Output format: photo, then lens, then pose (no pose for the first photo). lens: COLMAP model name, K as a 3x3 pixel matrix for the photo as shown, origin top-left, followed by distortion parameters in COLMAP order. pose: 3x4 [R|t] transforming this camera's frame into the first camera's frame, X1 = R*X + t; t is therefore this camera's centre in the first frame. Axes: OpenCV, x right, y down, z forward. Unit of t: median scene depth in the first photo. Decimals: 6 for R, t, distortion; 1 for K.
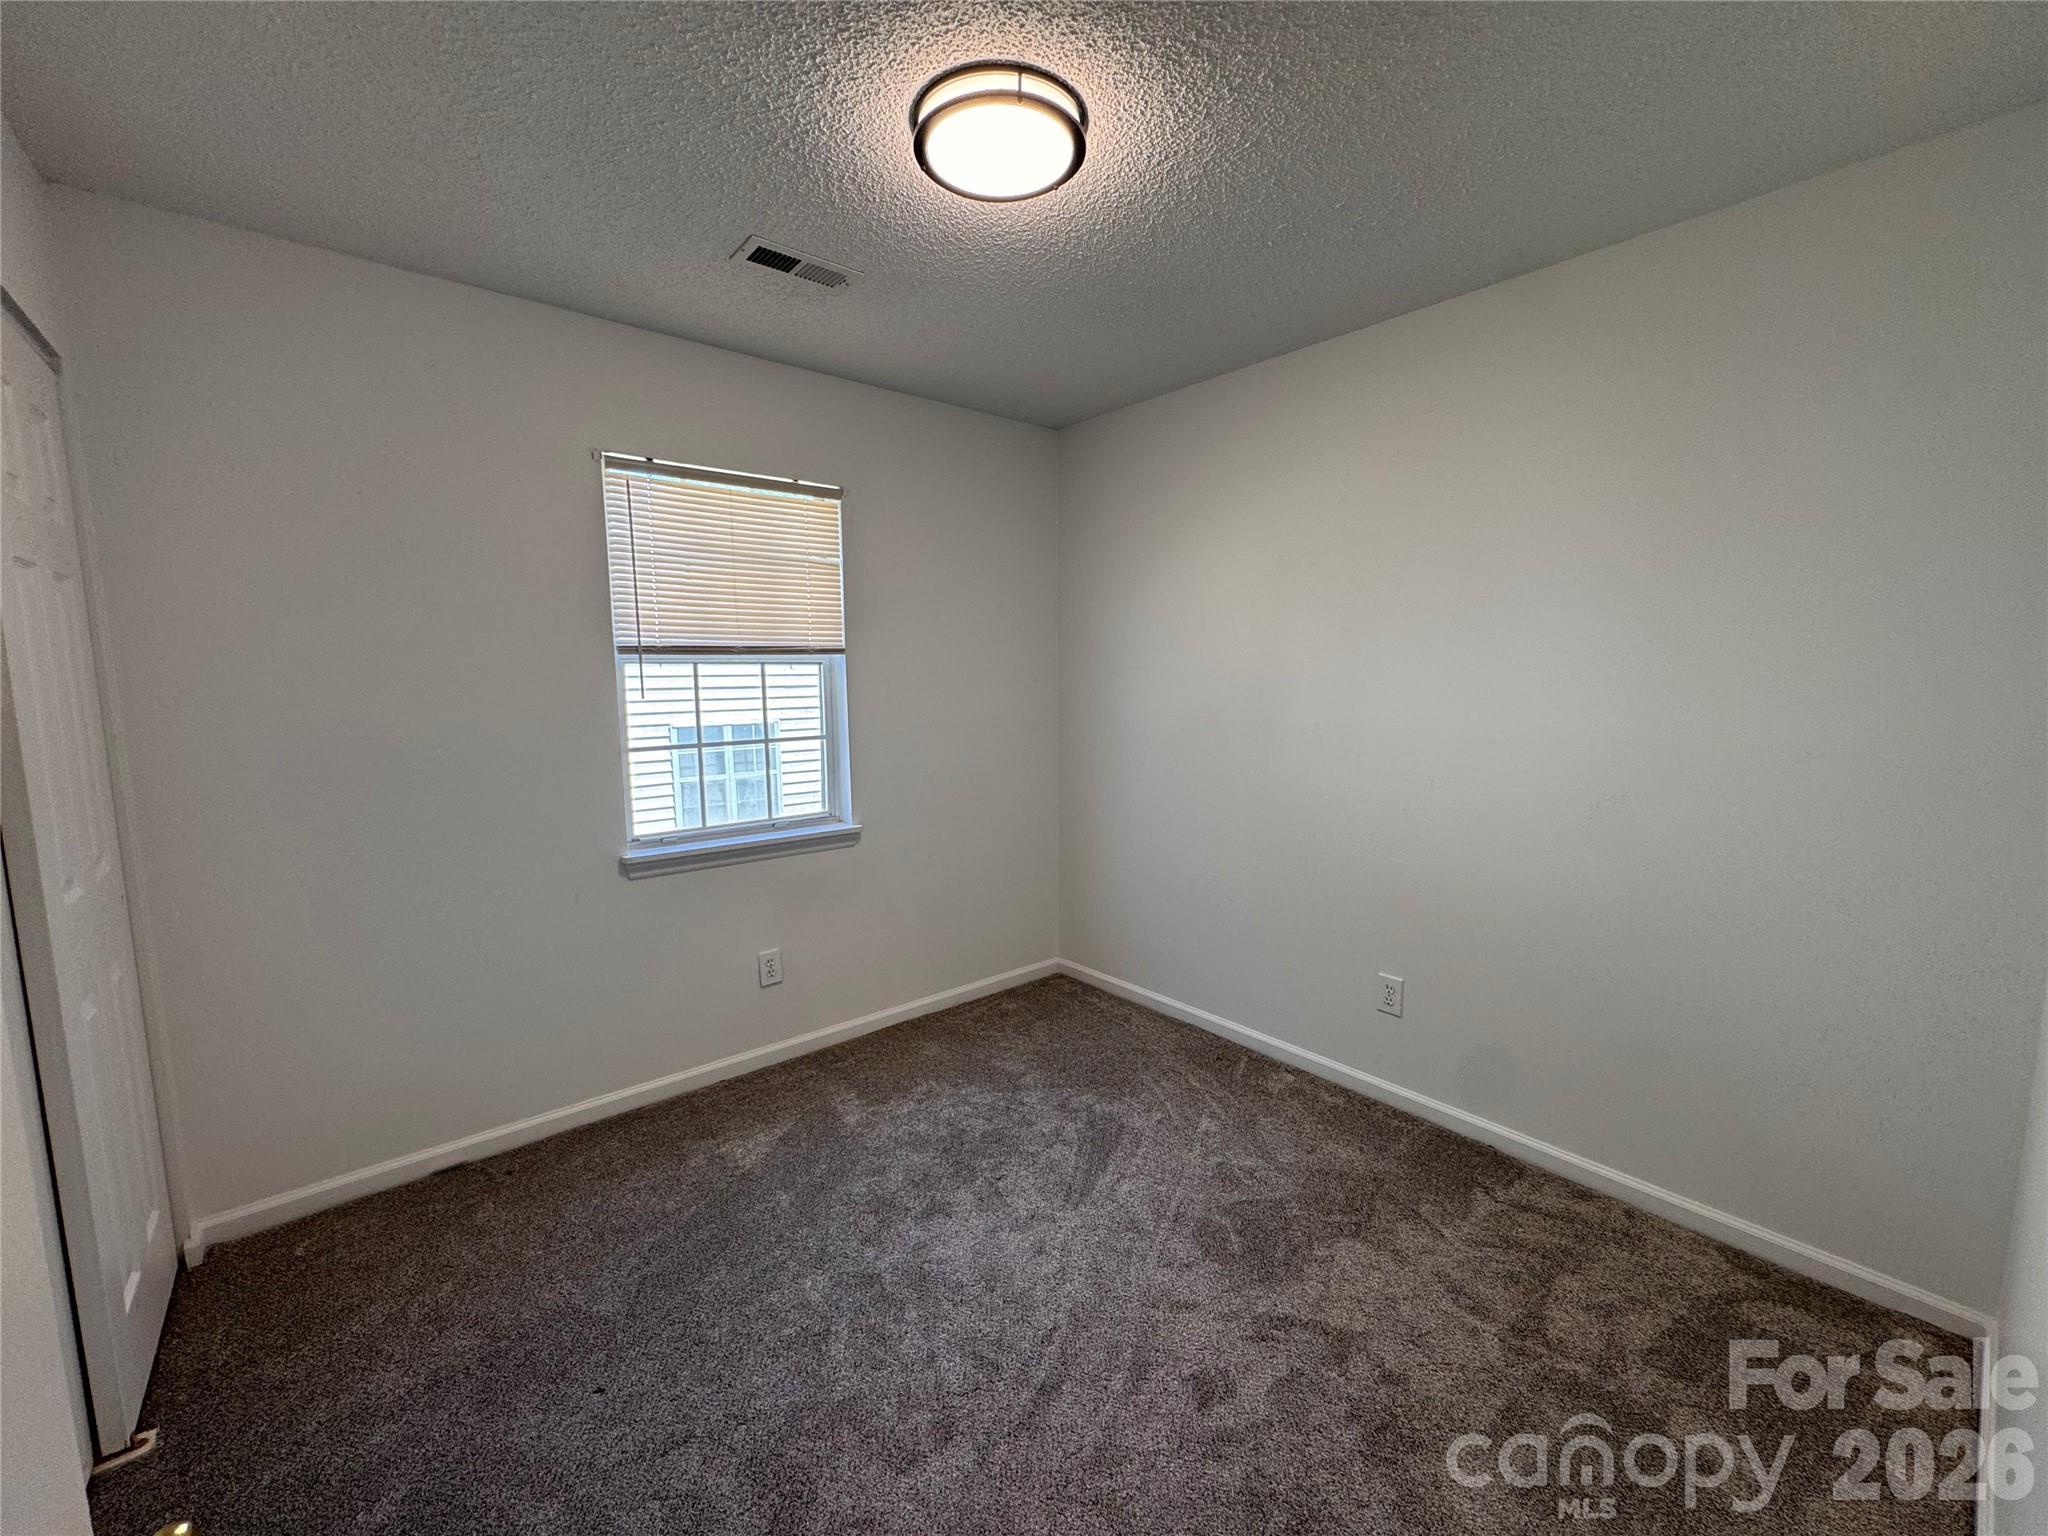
lens RADIAL K [[821.4, 0, 1020.8], [0, 821.4, 756.9], [0, 0, 1]] dist [-0.003287, 0.000587]
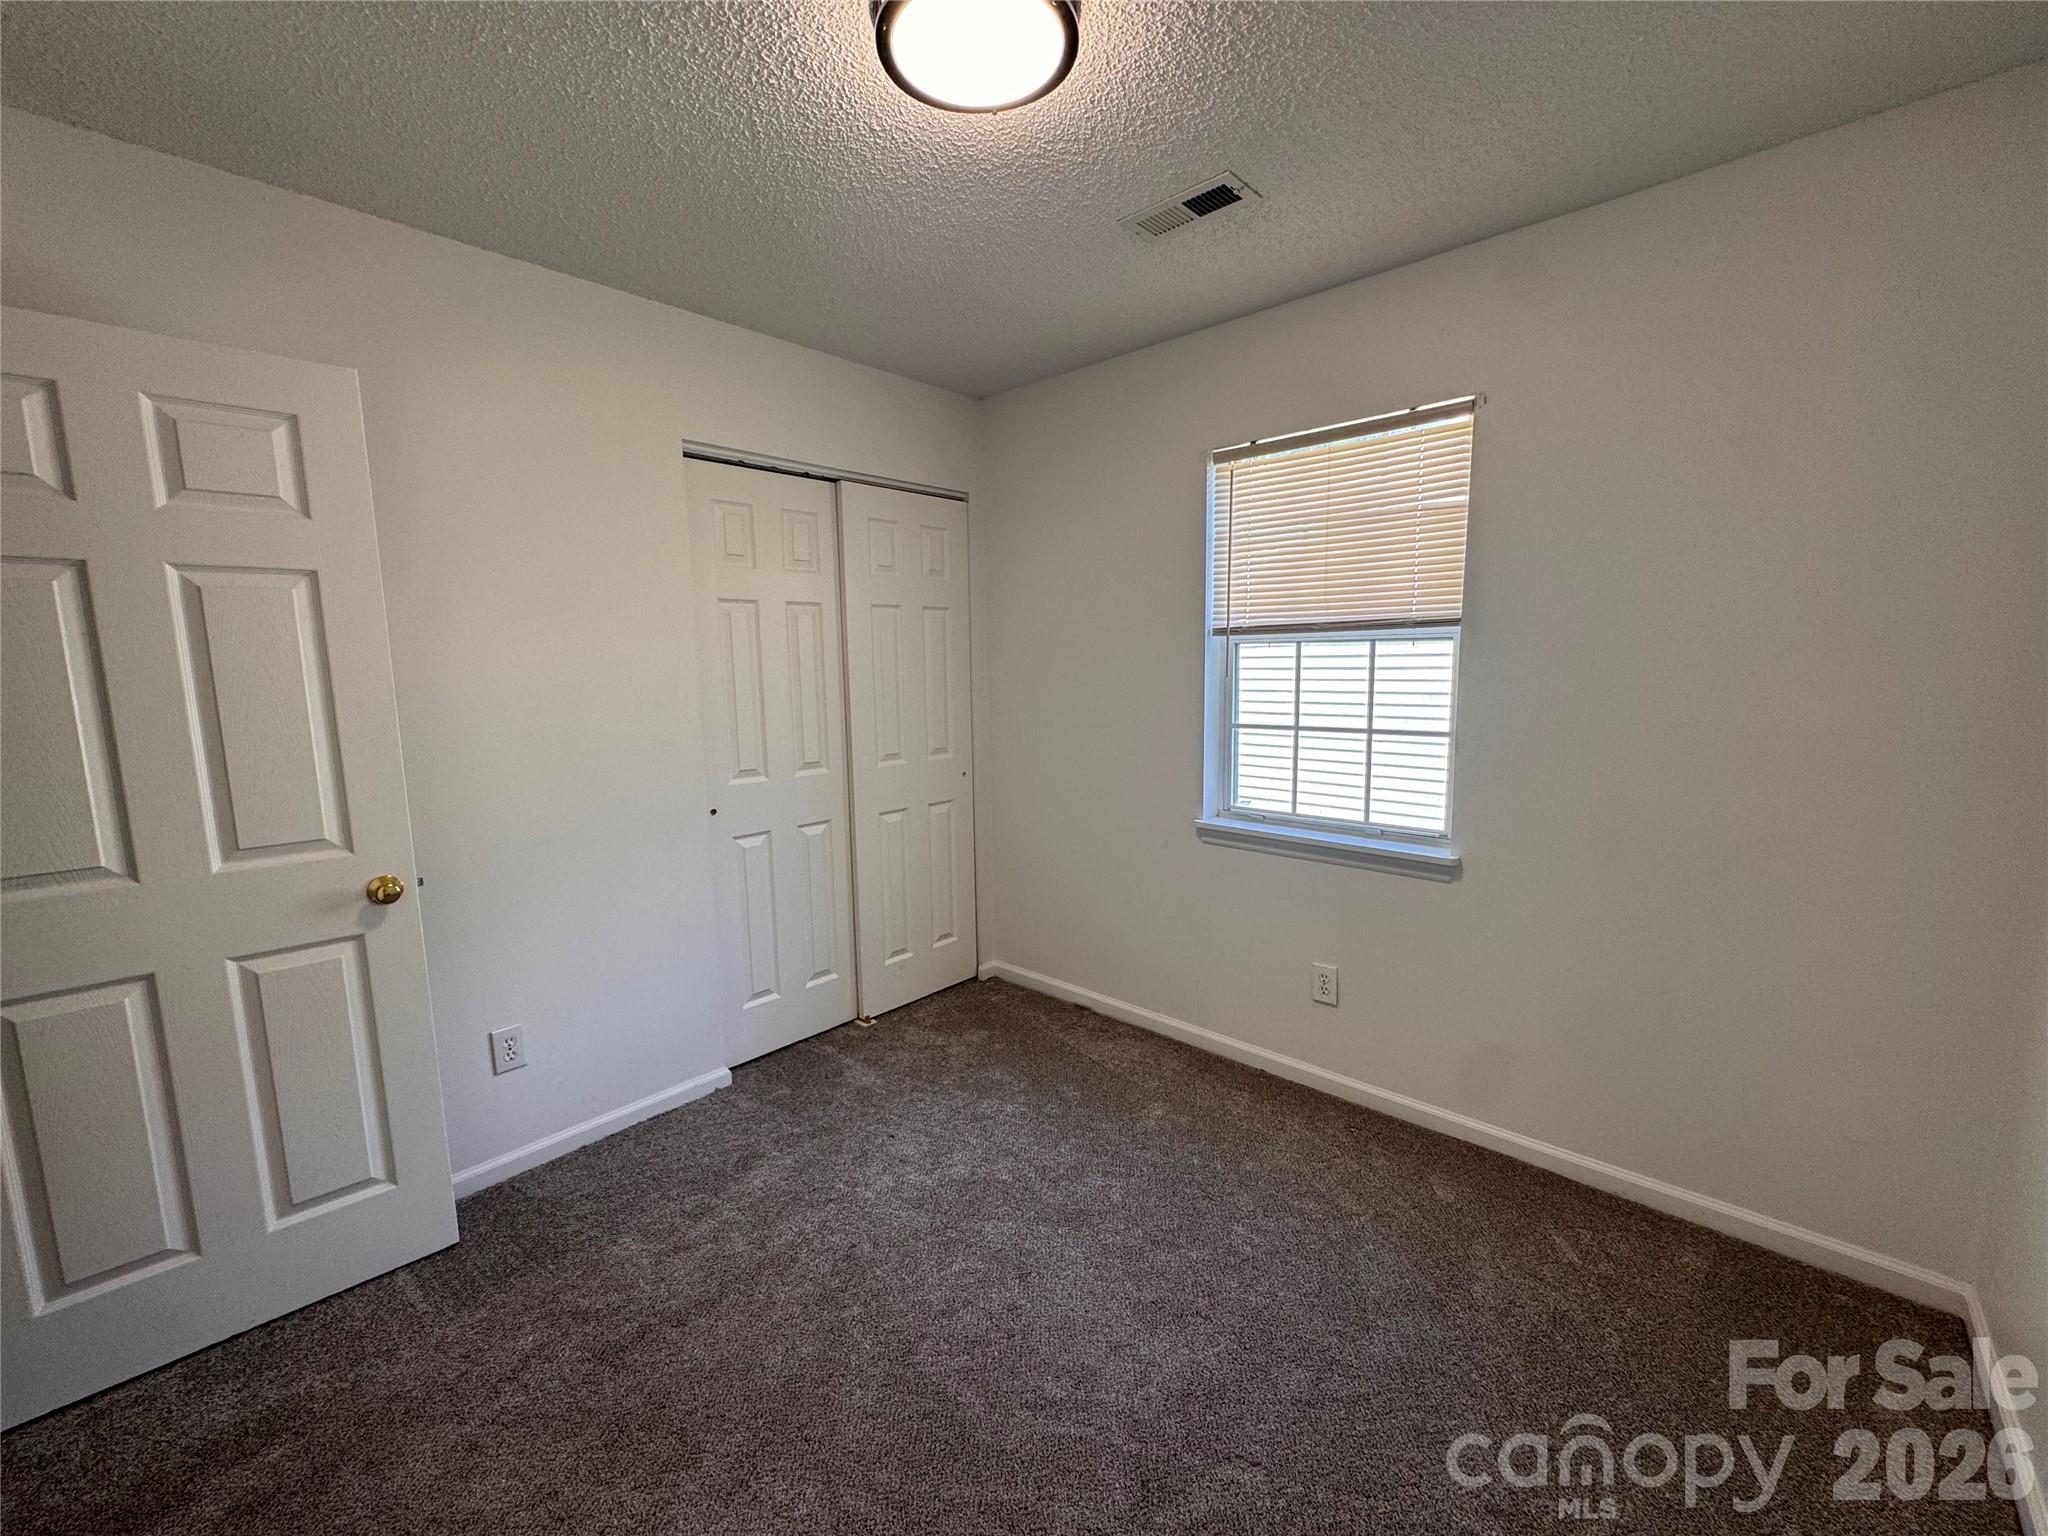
lens RADIAL K [[821.4, 0, 1006.5], [0, 821.4, 769.6], [0, 0, 1]] dist [-0.003287, 0.000587]
pose [[0.111257, 0.134099, -0.984703, 0.513461], [-0.092840, 0.987923, 0.124049, -0.052904], [0.989446, 0.077618, 0.122363, 0.539533]]
